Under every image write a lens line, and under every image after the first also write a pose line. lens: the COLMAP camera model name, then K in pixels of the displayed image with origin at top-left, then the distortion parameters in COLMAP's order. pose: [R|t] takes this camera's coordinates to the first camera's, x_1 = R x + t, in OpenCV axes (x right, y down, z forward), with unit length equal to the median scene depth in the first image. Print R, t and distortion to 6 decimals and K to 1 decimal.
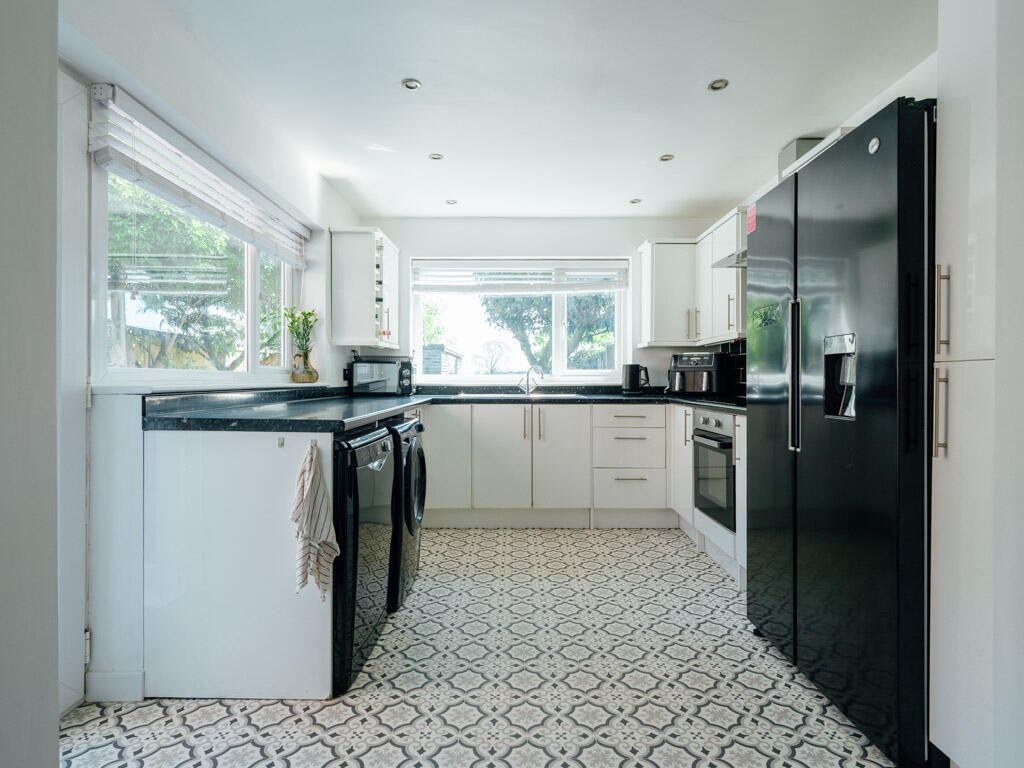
lens RADIAL K [[555.3, 0, 510.6], [0, 555.3, 379.4], [0, 0, 1]] dist [0.004324, 0.000378]
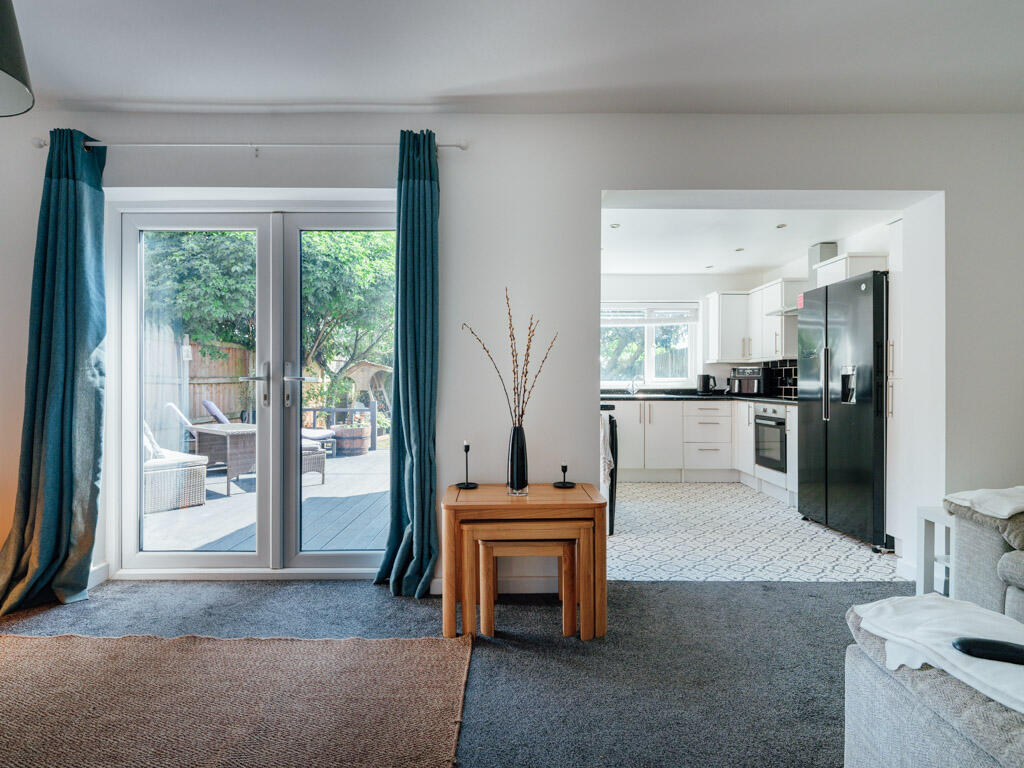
lens RADIAL K [[550.0, 0, 513.5], [0, 550.0, 381.7], [0, 0, 1]] dist [0.002541, -0.001516]
pose [[0.999994, 0.000623, 0.003526, -0.328278], [-0.000615, 0.999997, -0.002281, -0.004732], [-0.003527, 0.002279, 0.999991, -0.519216]]
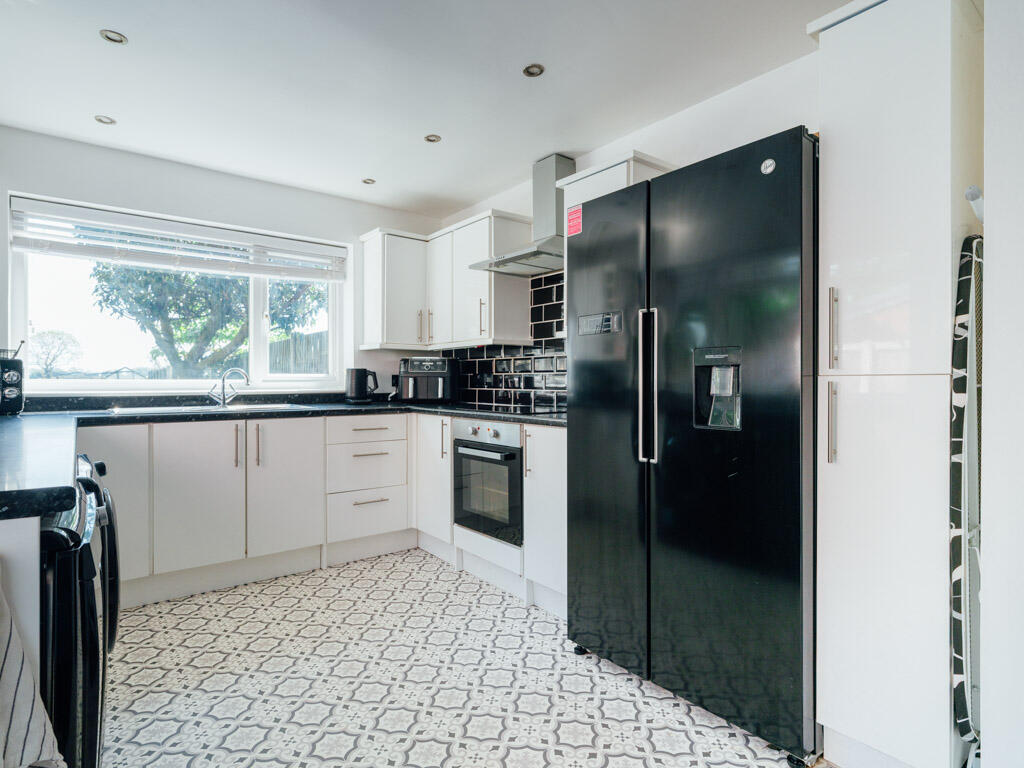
lens RADIAL K [[550.0, 0, 513.5], [0, 550.0, 381.7], [0, 0, 1]] dist [0.002541, -0.001516]
pose [[0.782093, -0.000204, 0.623162, -0.141974], [0.000175, 1.000000, 0.000108, -0.006988], [-0.623162, 0.000025, 0.782093, 0.192109]]
